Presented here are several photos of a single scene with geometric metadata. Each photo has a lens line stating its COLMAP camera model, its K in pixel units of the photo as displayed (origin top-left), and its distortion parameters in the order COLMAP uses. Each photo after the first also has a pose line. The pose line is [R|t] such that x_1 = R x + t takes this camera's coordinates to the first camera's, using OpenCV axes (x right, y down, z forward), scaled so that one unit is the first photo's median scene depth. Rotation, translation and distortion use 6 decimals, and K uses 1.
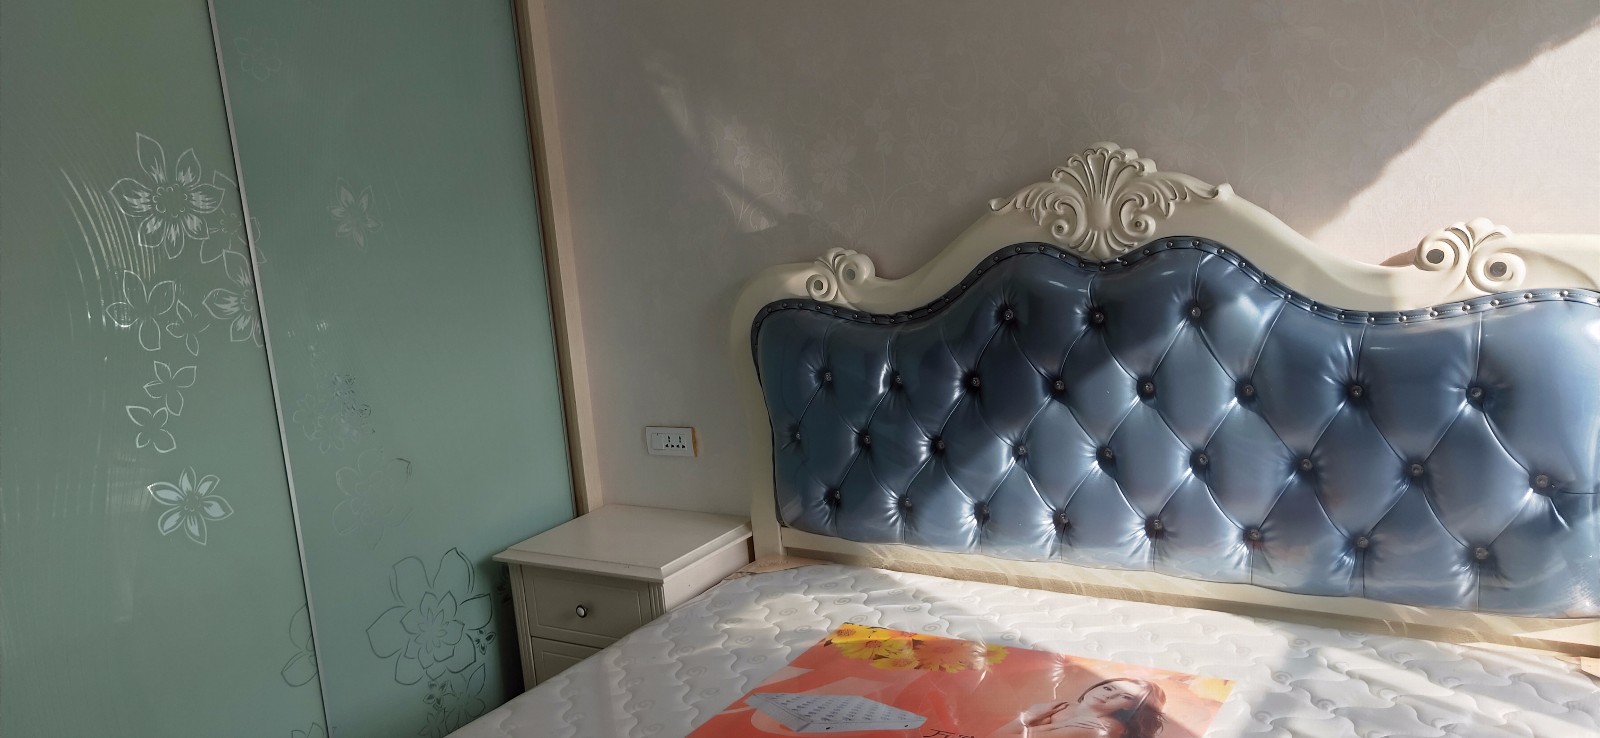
lens RADIAL K [[1216.3, 0, 798.5], [0, 1216.3, 365.2], [0, 0, 1]] dist [0.030452, 0.009550]
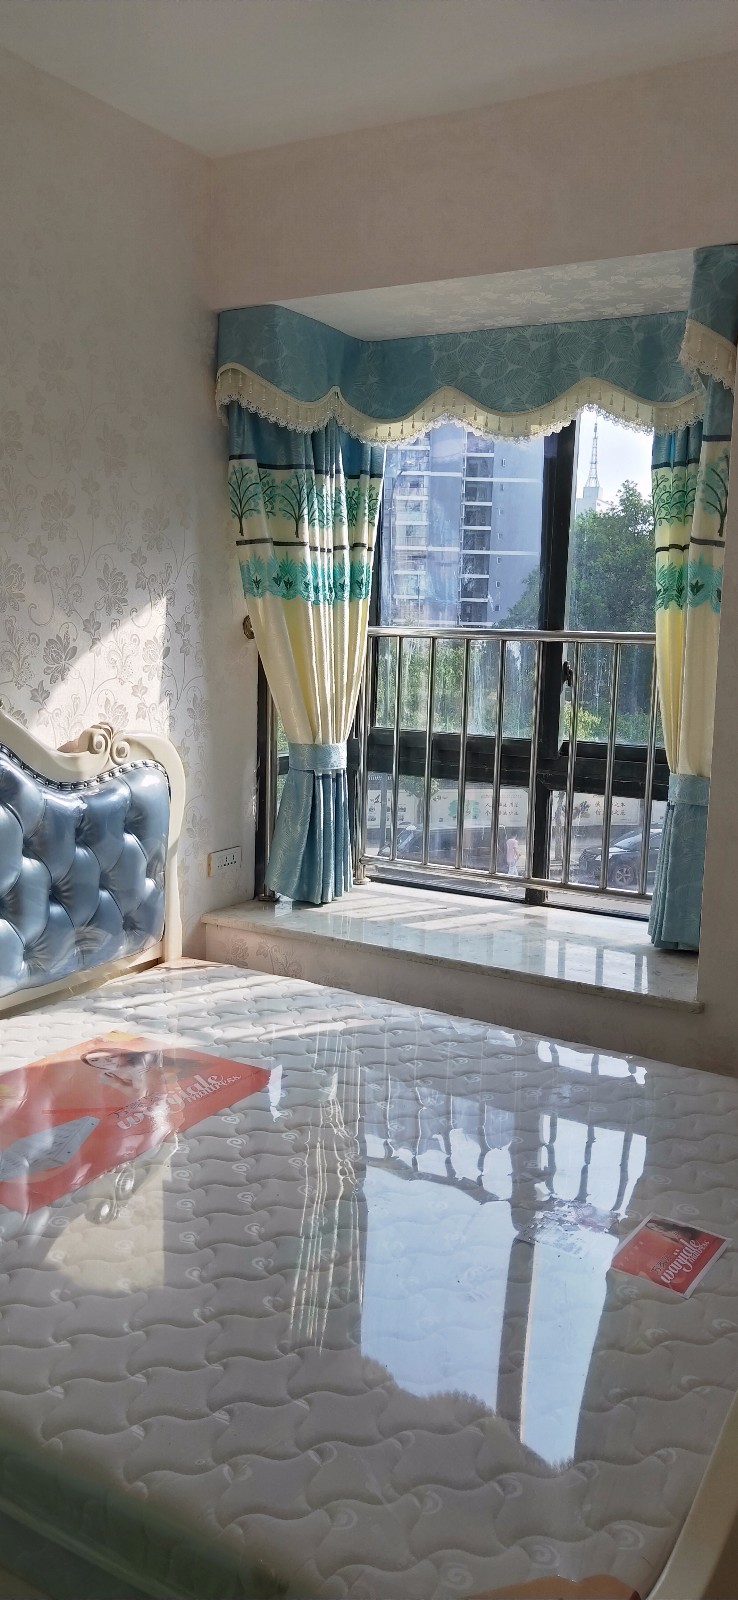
lens RADIAL K [[1216.3, 0, 369.0], [0, 1216.3, 800.0], [0, 0, 1]] dist [0.030452, 0.009550]
pose [[-0.032140, -0.048855, 0.998289, -1.119311], [0.165600, 0.984739, 0.053523, -0.043627], [-0.985669, 0.167037, -0.023559, 0.693501]]
